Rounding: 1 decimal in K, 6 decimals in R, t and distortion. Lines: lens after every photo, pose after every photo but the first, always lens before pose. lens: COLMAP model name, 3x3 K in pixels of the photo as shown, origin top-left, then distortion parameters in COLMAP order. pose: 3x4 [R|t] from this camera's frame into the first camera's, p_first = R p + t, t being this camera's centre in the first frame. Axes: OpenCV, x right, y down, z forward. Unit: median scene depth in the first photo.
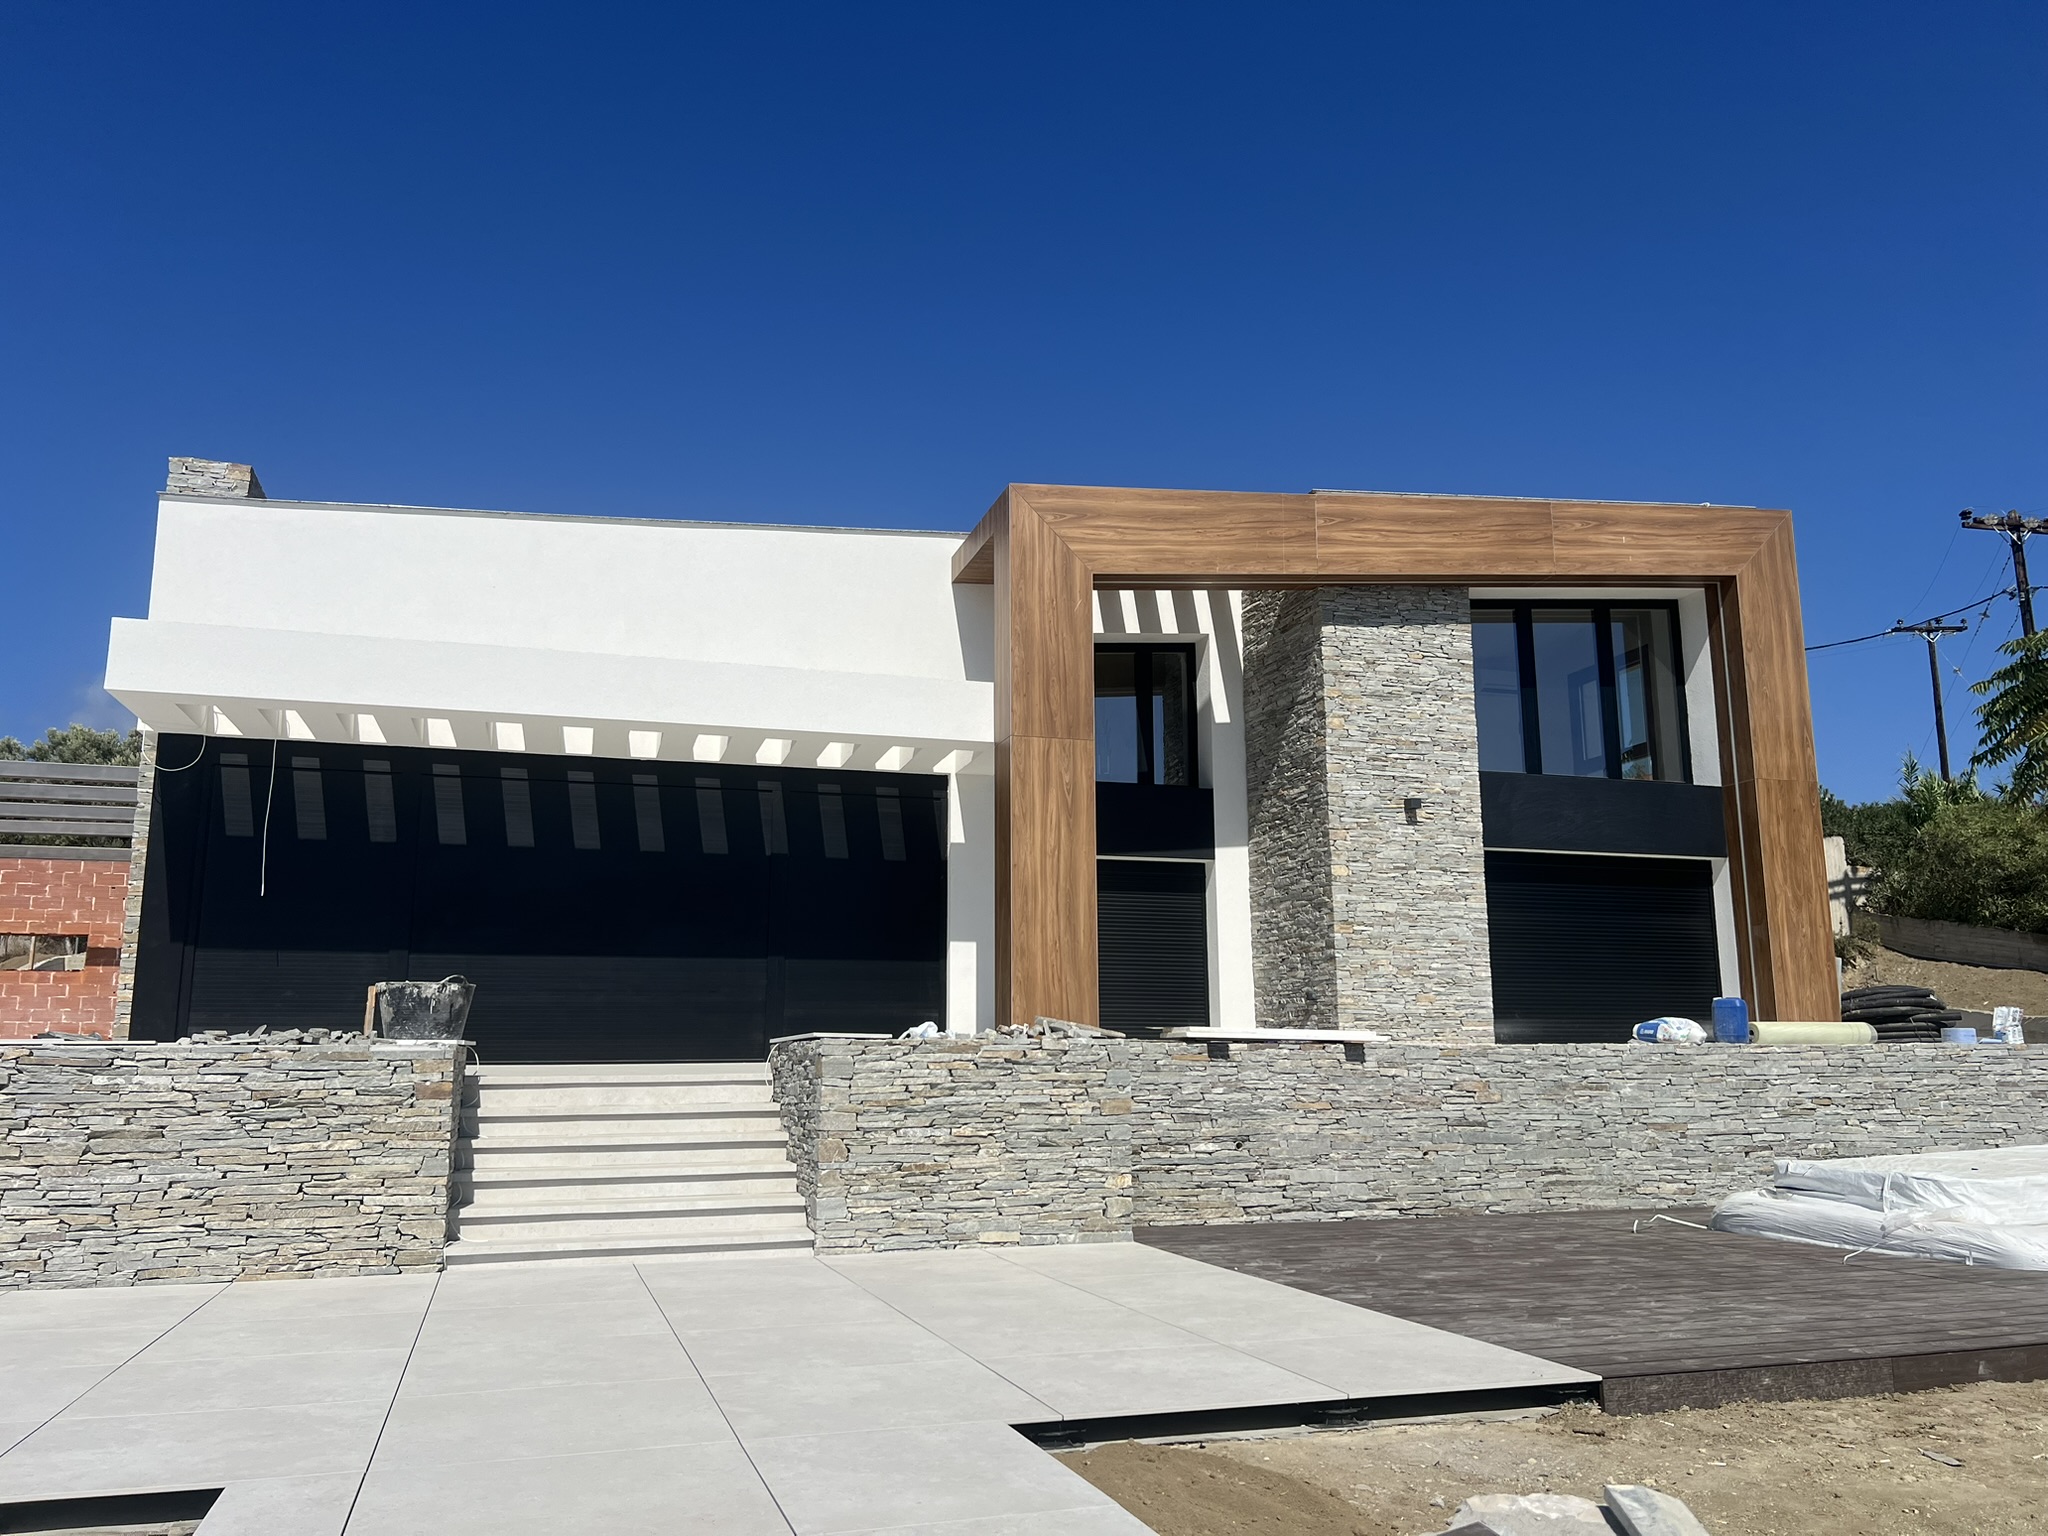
lens RADIAL K [[1509.3, 0, 981.7], [0, 1509.3, 791.7], [0, 0, 1]] dist [-0.002014, -0.004877]
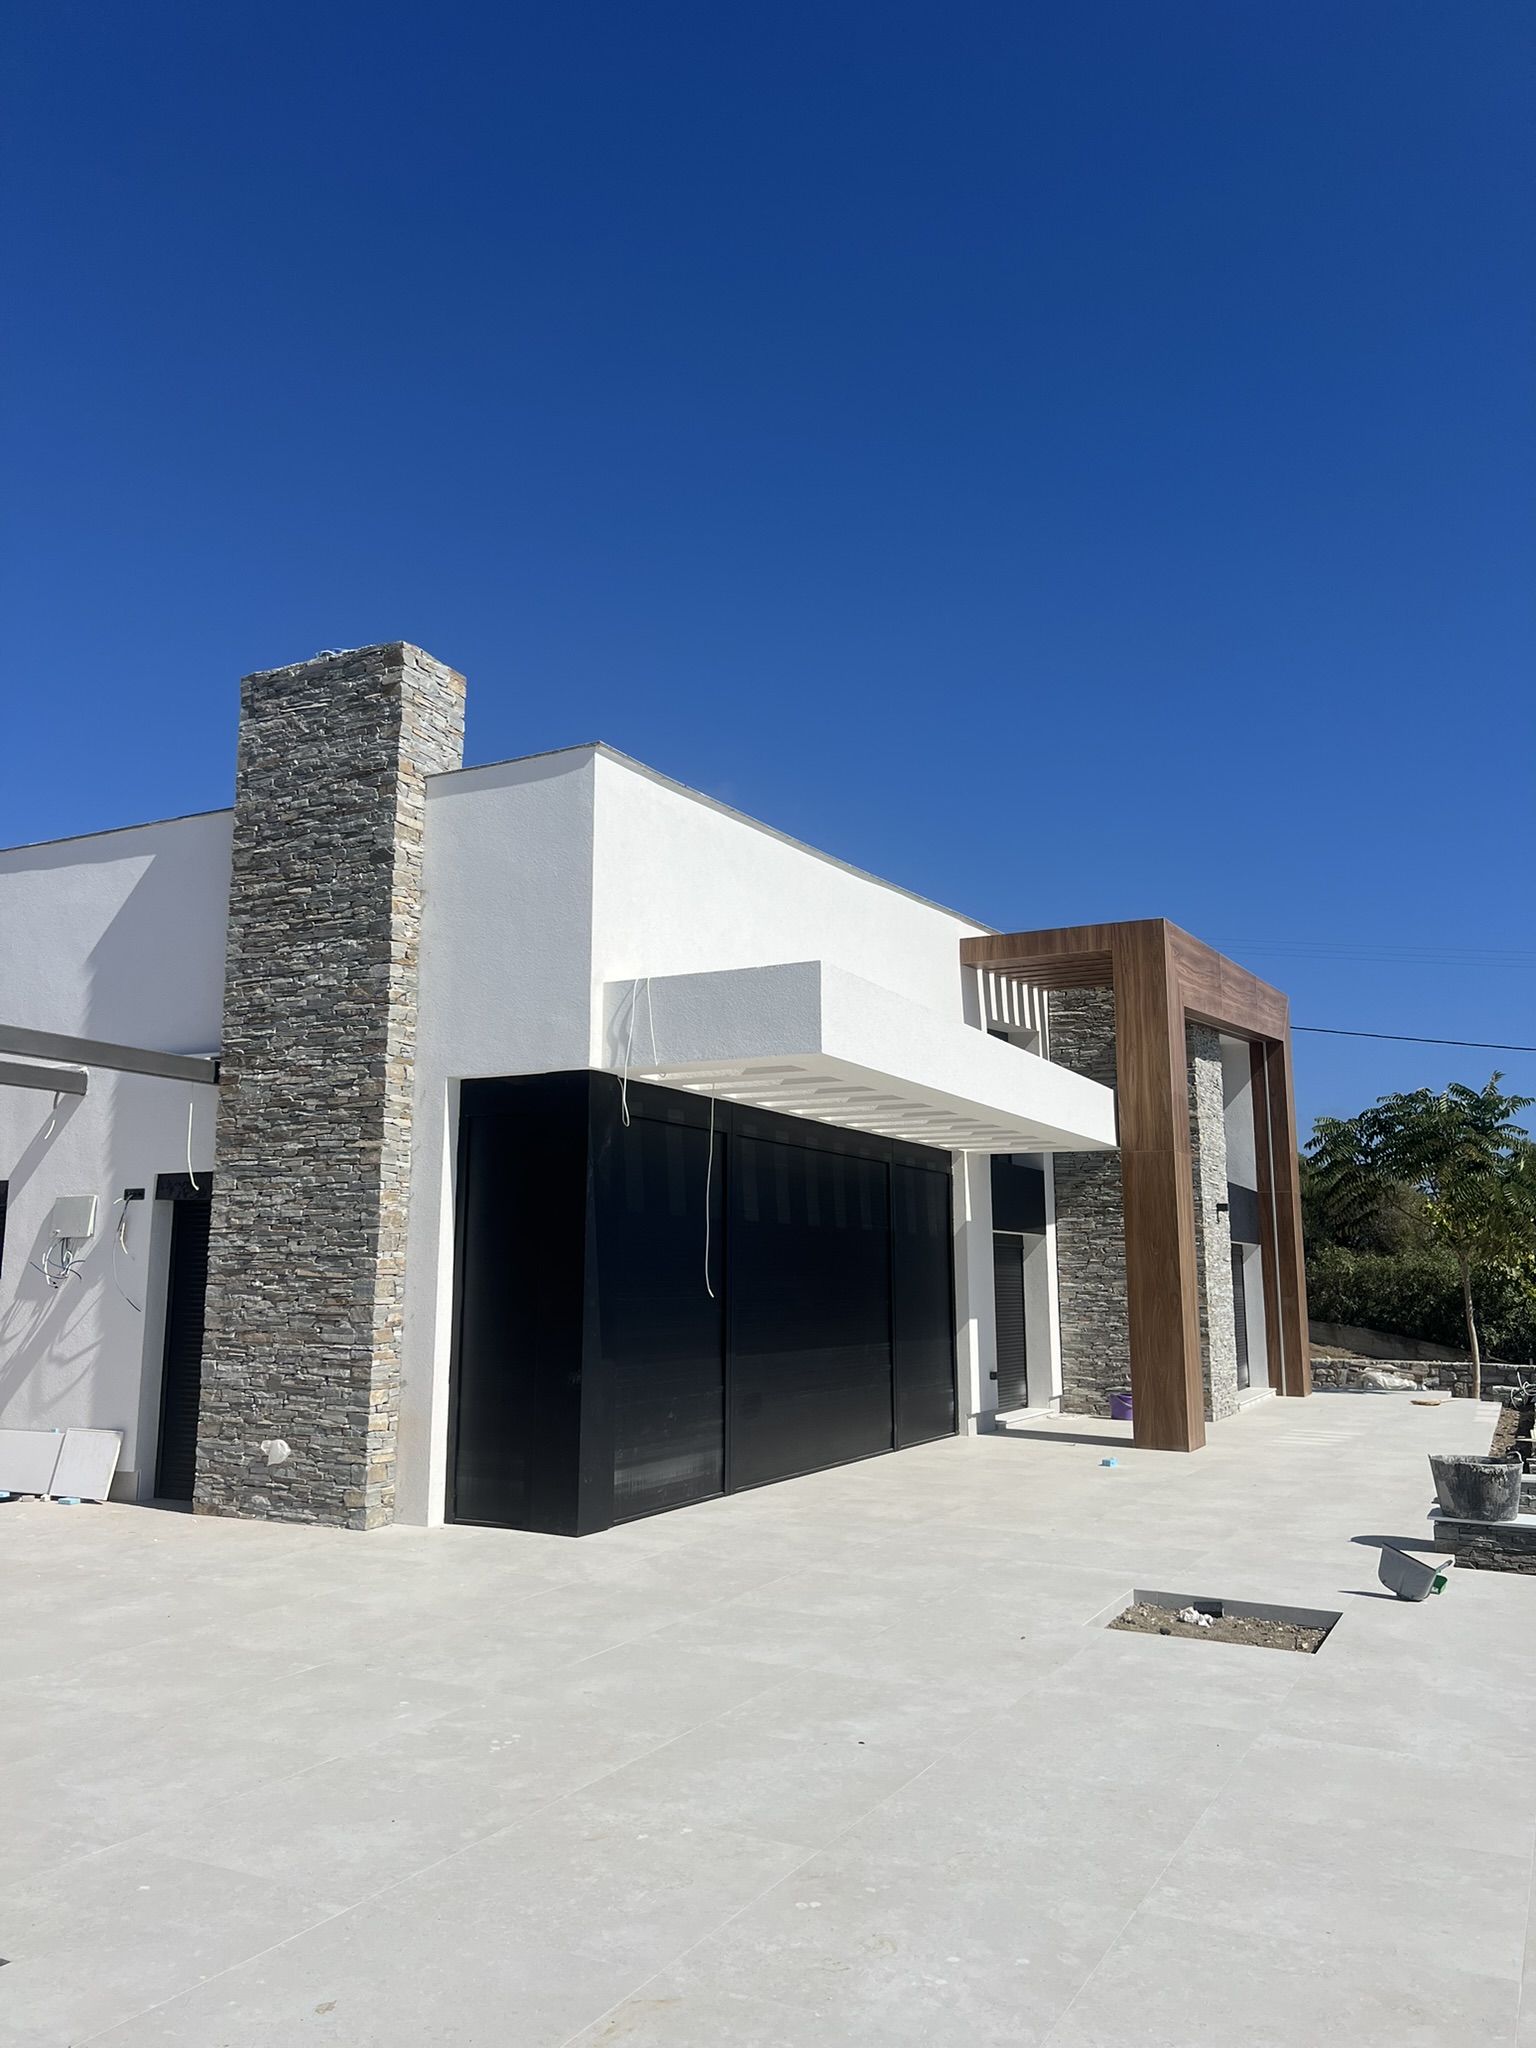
lens RADIAL K [[1570.5, 0, 768.0], [0, 1570.5, 1024.0], [0, 0, 1]] dist [-0.010259, -0.003836]
pose [[0.670276, 0.122937, 0.731858, -0.969663], [-0.131372, 0.990264, -0.046026, -0.034202], [-0.730391, -0.065295, 0.679901, 0.415085]]
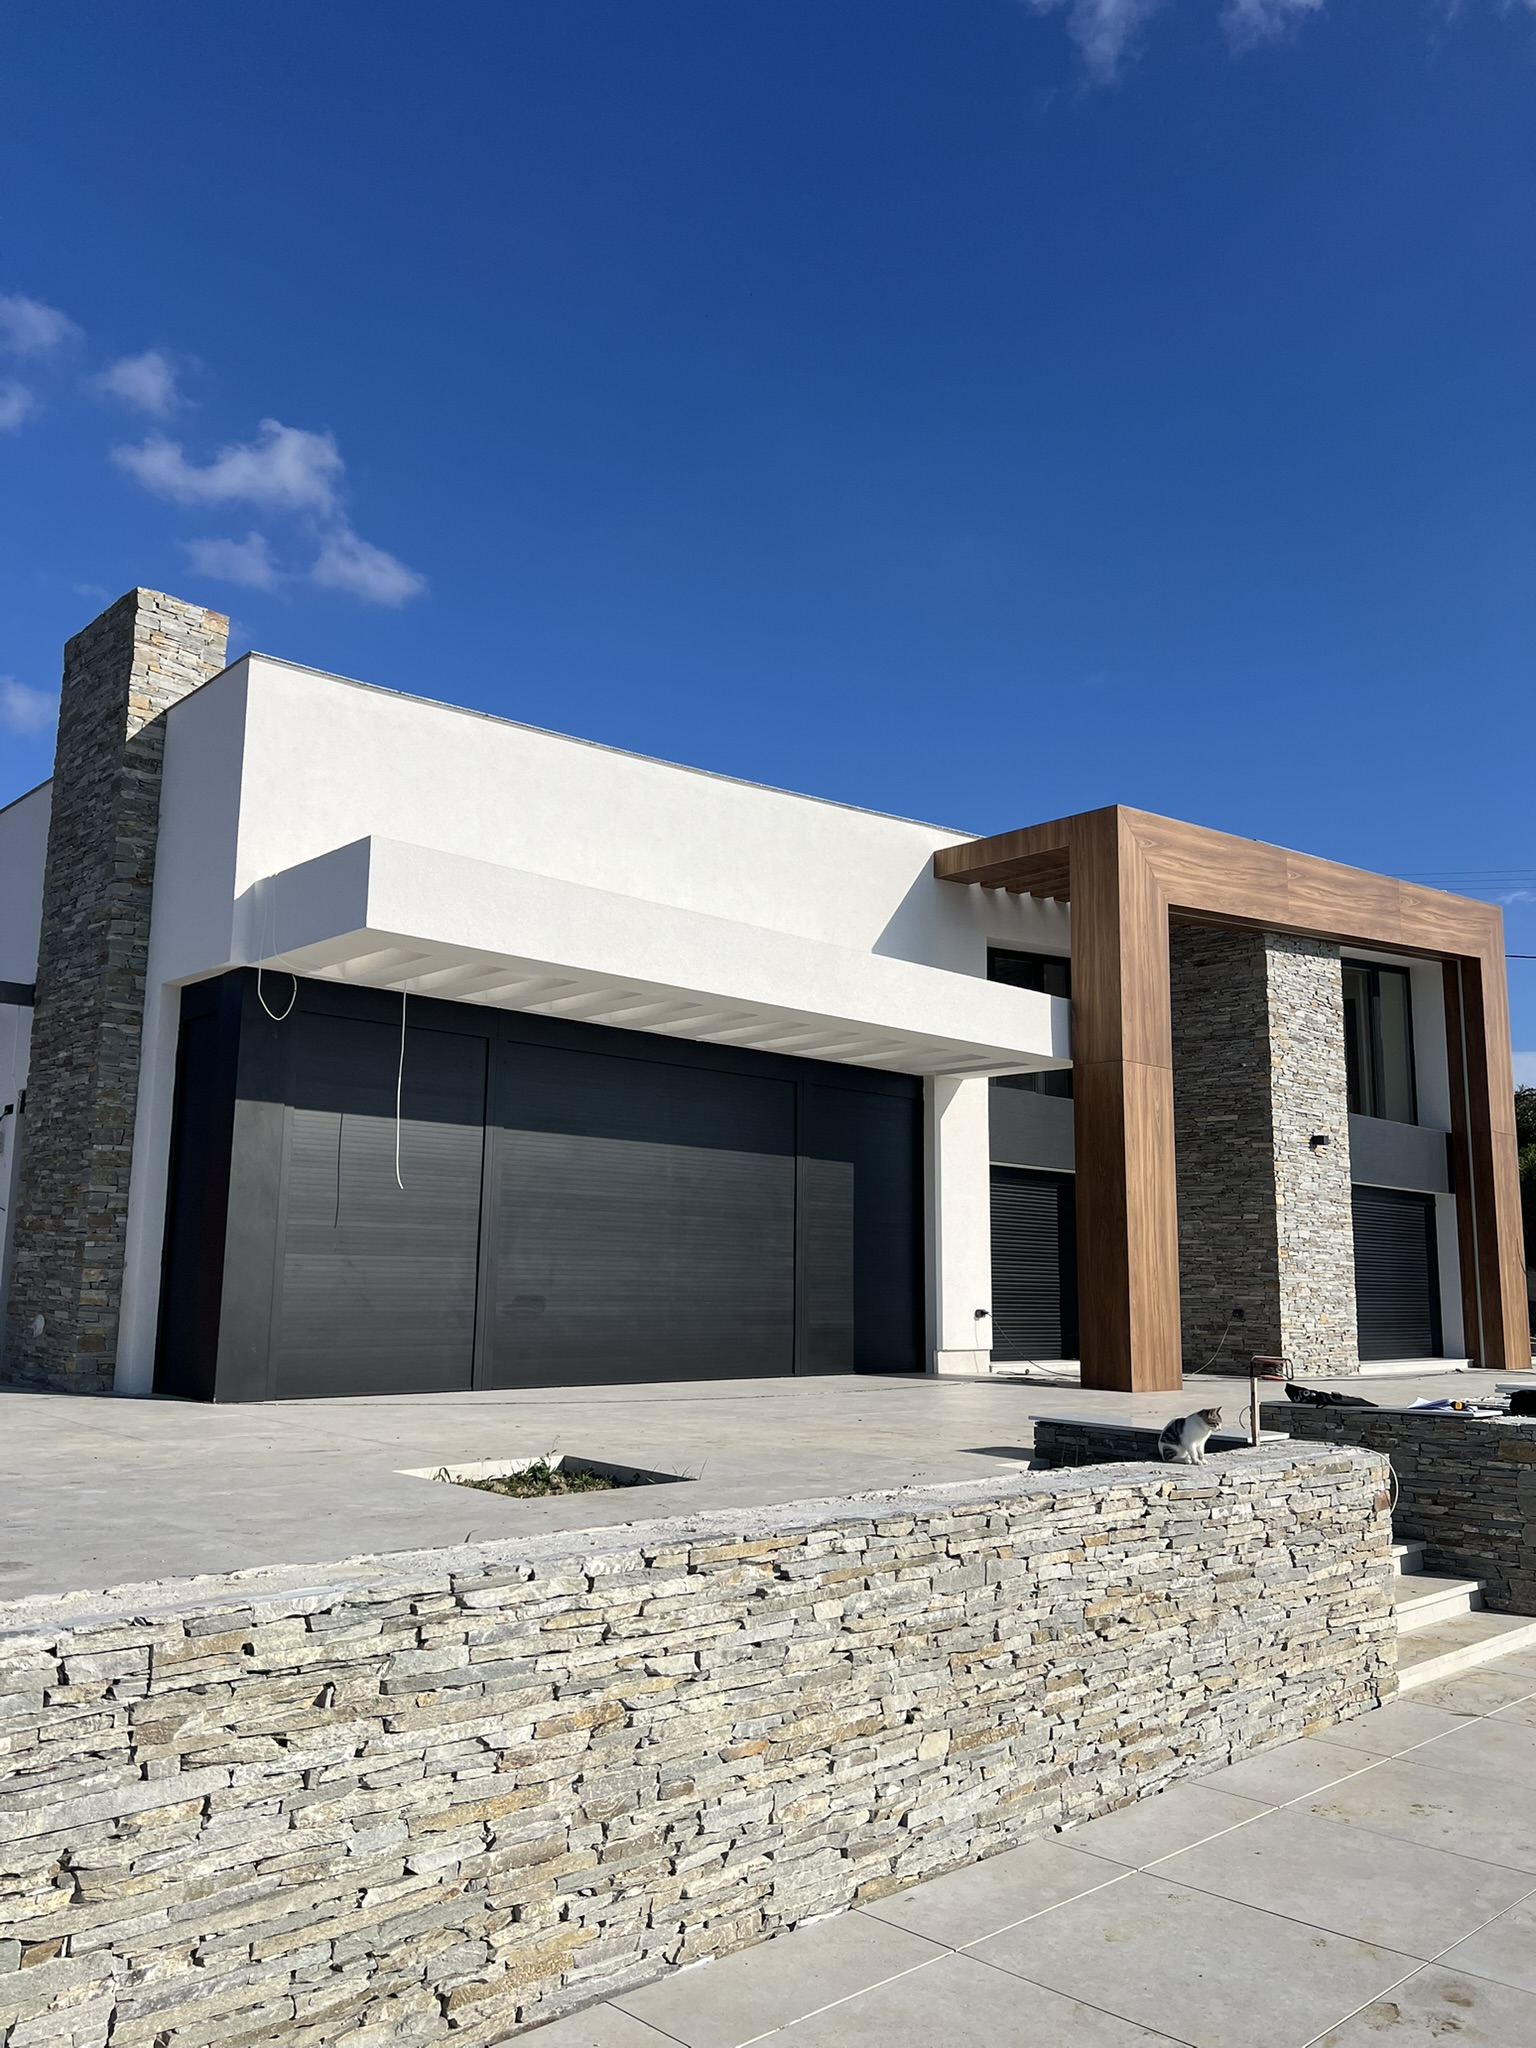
lens RADIAL K [[1570.5, 0, 768.0], [0, 1570.5, 1024.0], [0, 0, 1]] dist [-0.010259, -0.003836]
pose [[0.883051, 0.093066, 0.459956, -0.602828], [-0.098072, 0.995094, -0.013060, -0.022013], [-0.458915, -0.033576, 0.887846, 0.169661]]
